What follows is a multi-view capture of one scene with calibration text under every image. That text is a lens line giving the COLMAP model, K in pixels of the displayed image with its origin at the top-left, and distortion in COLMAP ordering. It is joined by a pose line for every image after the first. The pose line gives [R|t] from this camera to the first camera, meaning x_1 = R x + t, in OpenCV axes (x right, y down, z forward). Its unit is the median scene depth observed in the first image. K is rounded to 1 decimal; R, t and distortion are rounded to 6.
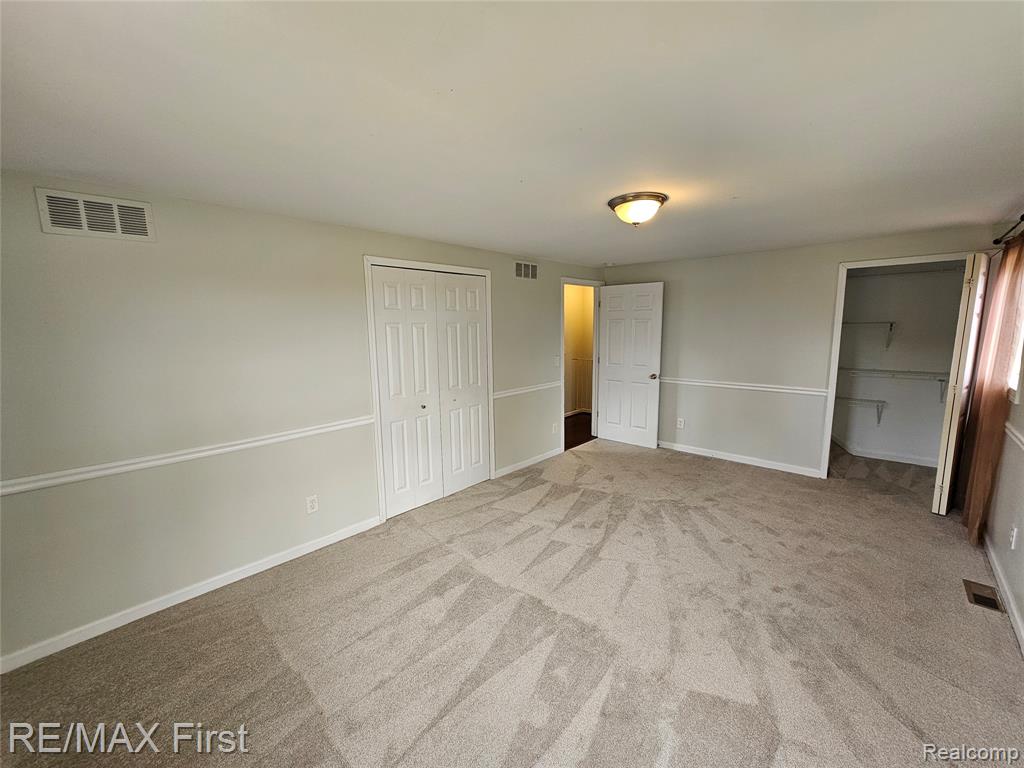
lens RADIAL K [[417.3, 0, 512.0], [0, 417.3, 384.0], [0, 0, 1]] dist [-0.000982, -0.000396]
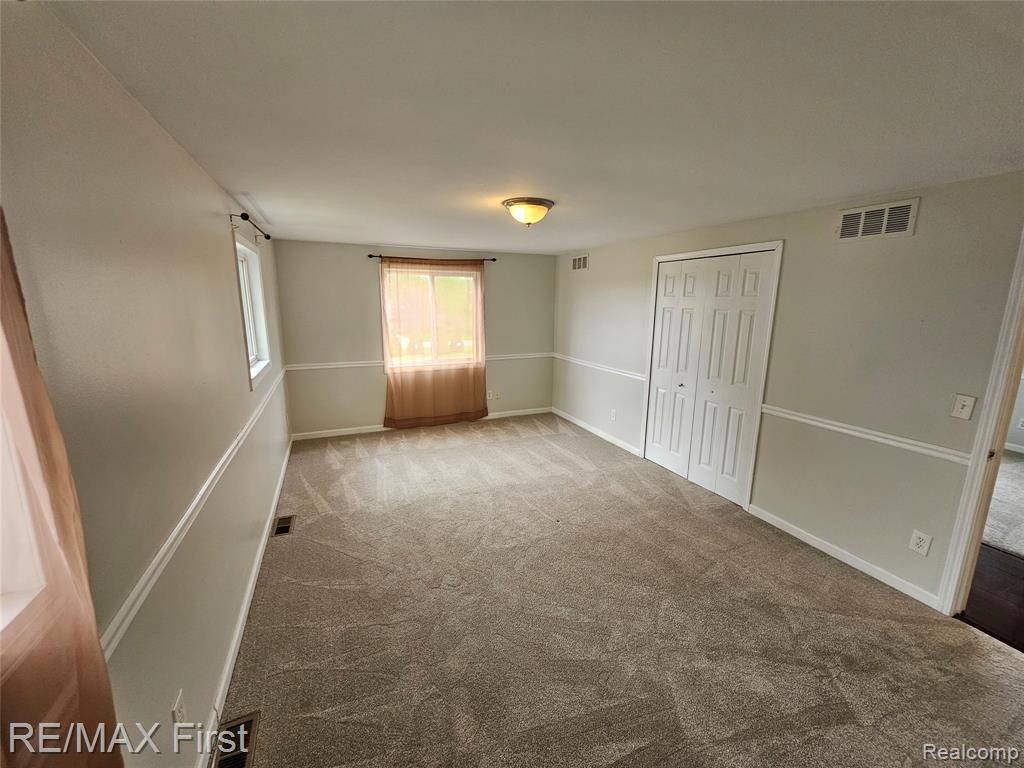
lens RADIAL K [[417.3, 0, 512.0], [0, 417.3, 384.0], [0, 0, 1]] dist [-0.000982, -0.000396]
pose [[-0.411587, 0.168334, -0.895690, 0.878265], [-0.159692, 0.954269, 0.252725, -0.142784], [0.897271, 0.247053, -0.365883, 0.925373]]
